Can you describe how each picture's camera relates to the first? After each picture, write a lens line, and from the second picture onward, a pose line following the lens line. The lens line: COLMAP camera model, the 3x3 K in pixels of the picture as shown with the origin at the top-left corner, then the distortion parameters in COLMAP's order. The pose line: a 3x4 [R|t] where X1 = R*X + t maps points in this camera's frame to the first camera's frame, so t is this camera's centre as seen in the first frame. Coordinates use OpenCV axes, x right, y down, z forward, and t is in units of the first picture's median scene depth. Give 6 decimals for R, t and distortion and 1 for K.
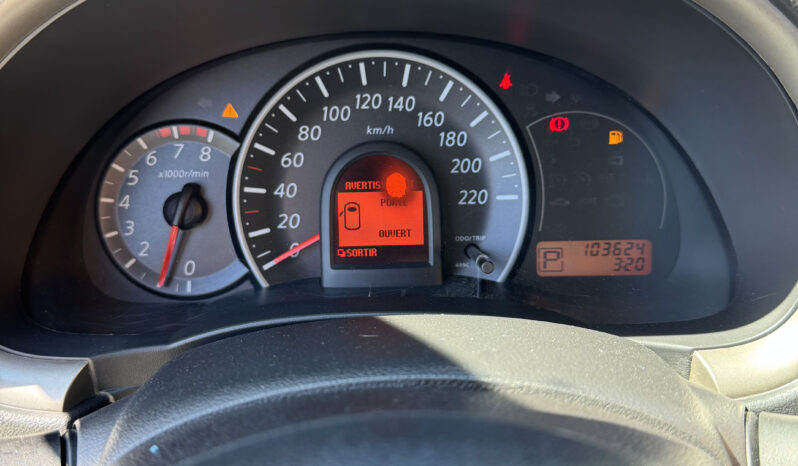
lens RADIAL K [[739.6, 0, 399.0], [0, 739.6, 233.0], [0, 0, 1]] dist [0.063377, -0.014187]
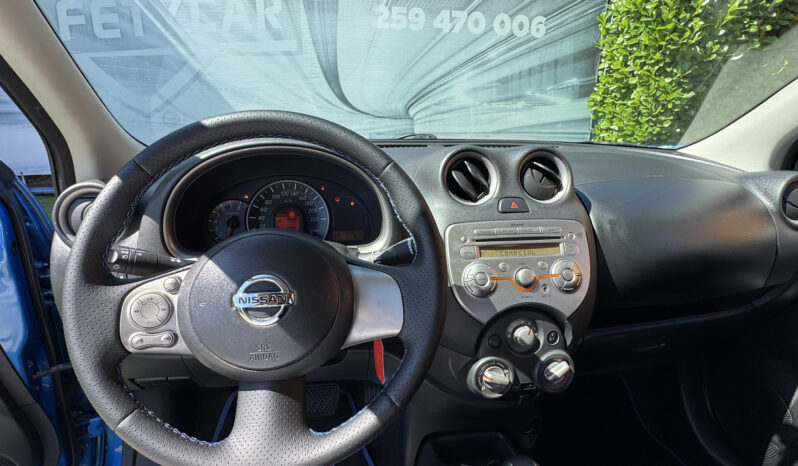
lens RADIAL K [[419.3, 0, 399.0], [0, 419.3, 231.2], [0, 0, 1]] dist [-0.006393, -0.000326]
pose [[0.991685, -0.014007, 0.127927, 0.251518], [0.028873, 0.992934, -0.115101, 0.263745], [-0.125410, 0.117838, 0.985082, -1.096410]]
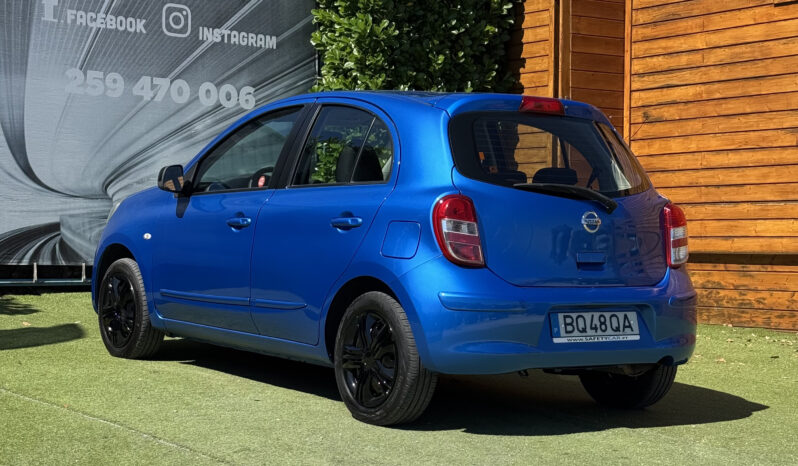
lens RADIAL K [[1479.3, 0, 399.0], [0, 1479.3, 233.0], [0, 0, 1]] dist [0.144585, 0.160566]
pose [[0.813174, 0.022704, 0.581578, -1.110816], [0.210754, 0.919940, -0.330594, 1.222006], [-0.542523, 0.391400, 0.743286, -2.967882]]
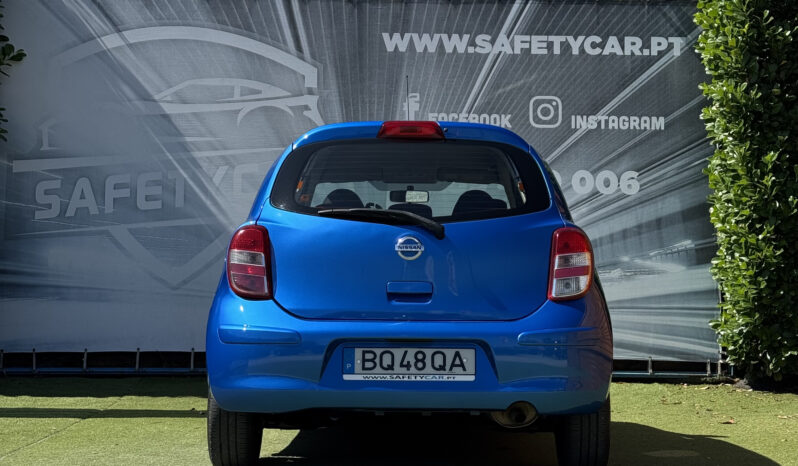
lens RADIAL K [[1479.3, 0, 399.0], [0, 1479.3, 233.0], [0, 0, 1]] dist [0.144585, 0.160566]
pose [[0.999610, 0.012655, -0.024912, 0.364623], [-0.023160, 0.874019, -0.485340, 1.472198], [0.015632, 0.485727, 0.873971, -3.224036]]
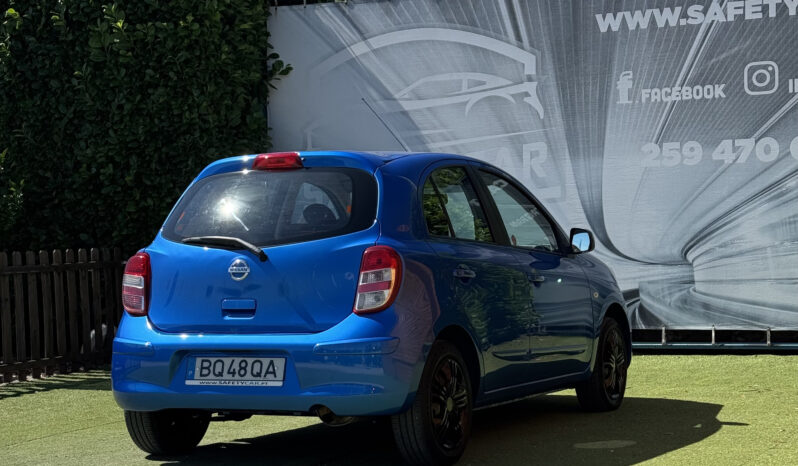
lens RADIAL K [[1479.3, 0, 399.0], [0, 1479.3, 233.0], [0, 0, 1]] dist [0.144585, 0.160566]
pose [[0.891071, -0.023126, -0.453275, 1.529275], [-0.180970, 0.897772, -0.401565, 1.353894], [0.416225, 0.439852, 0.795793, -3.220394]]
